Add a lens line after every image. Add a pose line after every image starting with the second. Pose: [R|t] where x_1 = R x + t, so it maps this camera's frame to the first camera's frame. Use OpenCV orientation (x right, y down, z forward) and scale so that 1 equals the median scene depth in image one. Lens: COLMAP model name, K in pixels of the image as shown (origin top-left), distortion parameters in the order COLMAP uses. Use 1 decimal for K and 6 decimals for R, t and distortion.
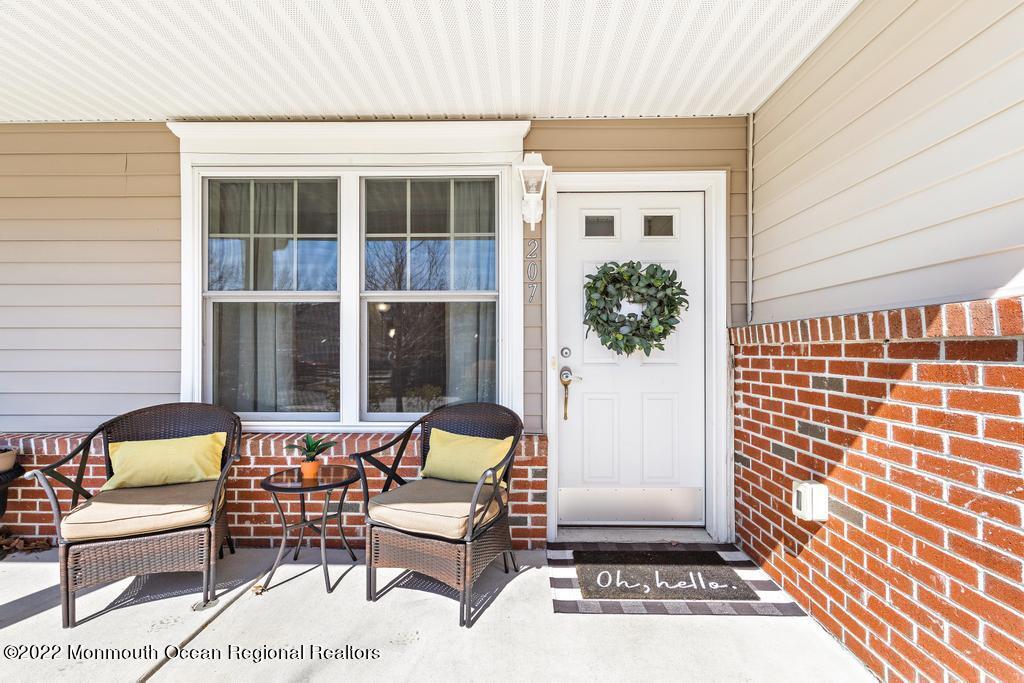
lens RADIAL K [[461.0, 0, 513.0], [0, 461.0, 349.3], [0, 0, 1]] dist [0.011484, -0.000303]
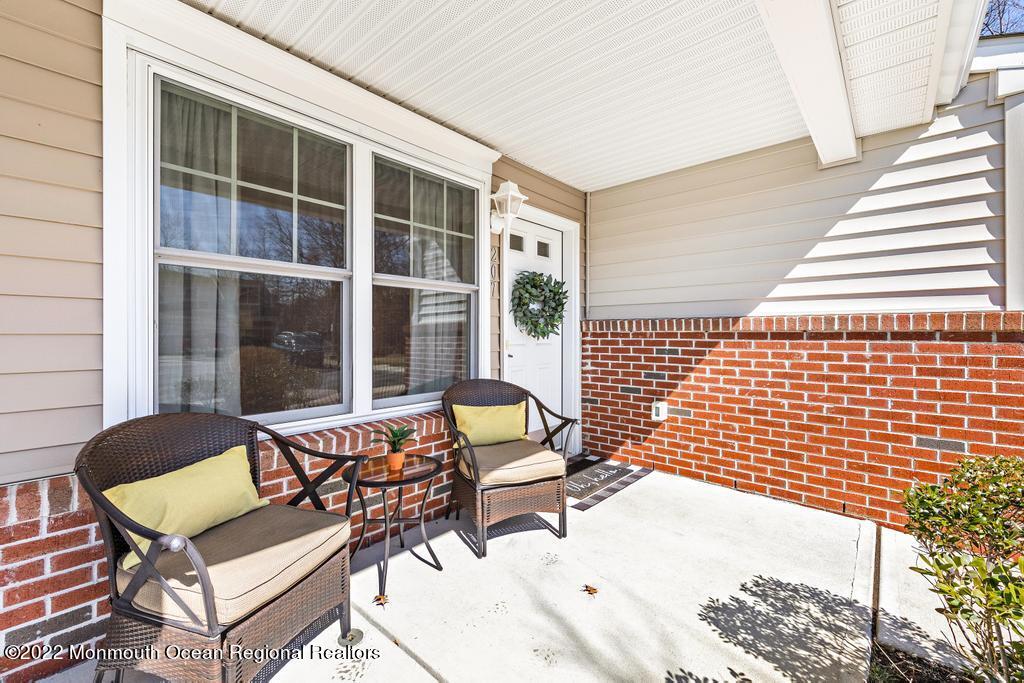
lens RADIAL K [[421.8, 0, 514.4], [0, 421.8, 335.6], [0, 0, 1]] dist [0.000113, -0.000117]
pose [[0.649904, -0.001170, 0.760016, -1.022914], [-0.005496, 0.999965, 0.006239, -0.003941], [-0.759997, -0.008232, 0.649875, 0.272478]]
